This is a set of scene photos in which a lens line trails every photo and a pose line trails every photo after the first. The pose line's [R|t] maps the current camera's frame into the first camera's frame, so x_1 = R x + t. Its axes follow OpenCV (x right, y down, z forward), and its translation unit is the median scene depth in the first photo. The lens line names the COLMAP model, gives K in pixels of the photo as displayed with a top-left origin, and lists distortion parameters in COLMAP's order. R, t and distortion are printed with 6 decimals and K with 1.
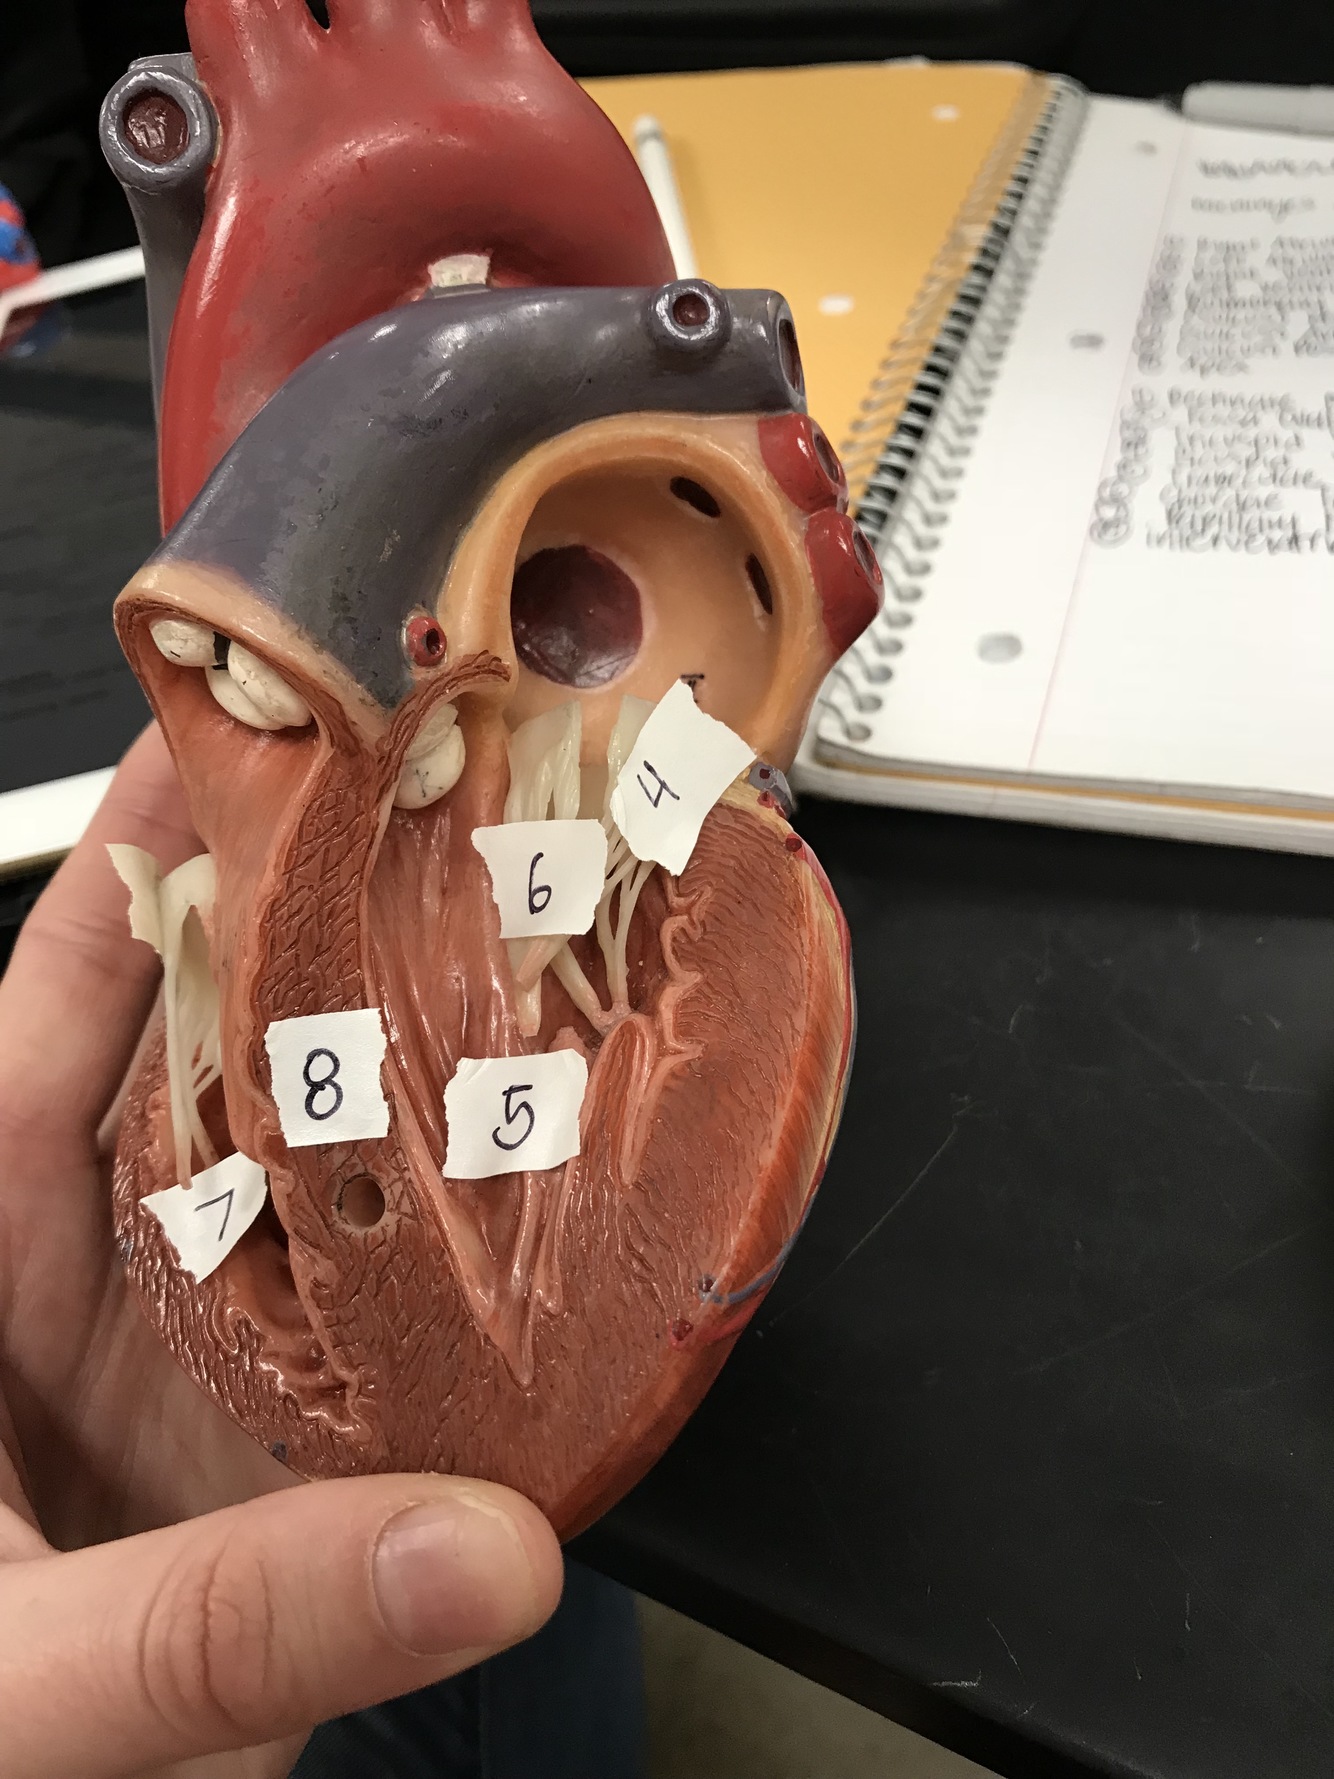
lens RADIAL K [[1480.5, 0, 667.0], [0, 1480.5, 889.5], [0, 0, 1]] dist [-0.003958, -0.072617]
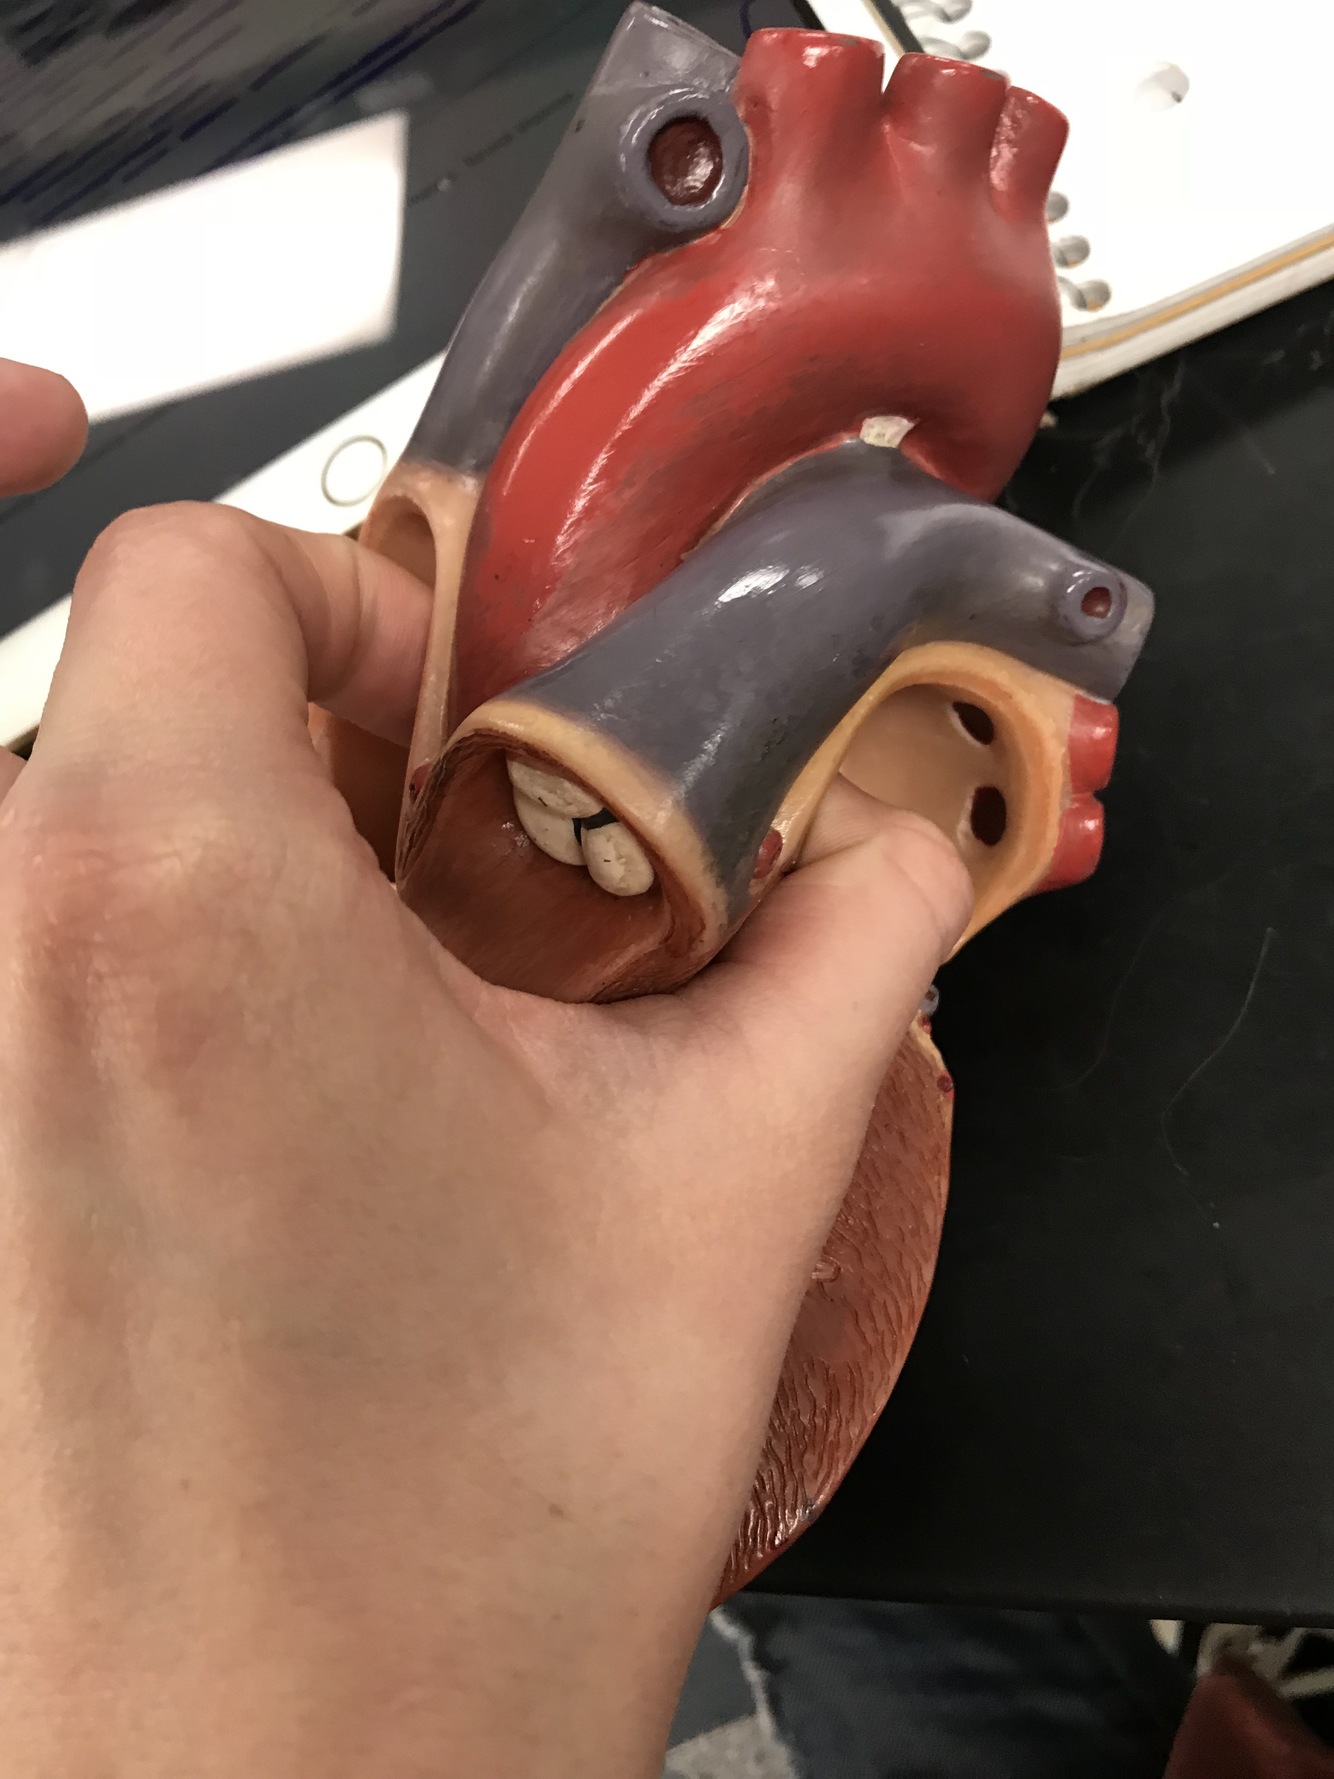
lens RADIAL K [[1480.5, 0, 667.0], [0, 1480.5, 889.5], [0, 0, 1]] dist [-0.003958, -0.072617]
pose [[0.889818, 0.297908, 0.345651, -0.536205], [-0.360366, 0.923453, 0.131799, -0.242889], [-0.279929, -0.241838, 0.929061, 0.110599]]
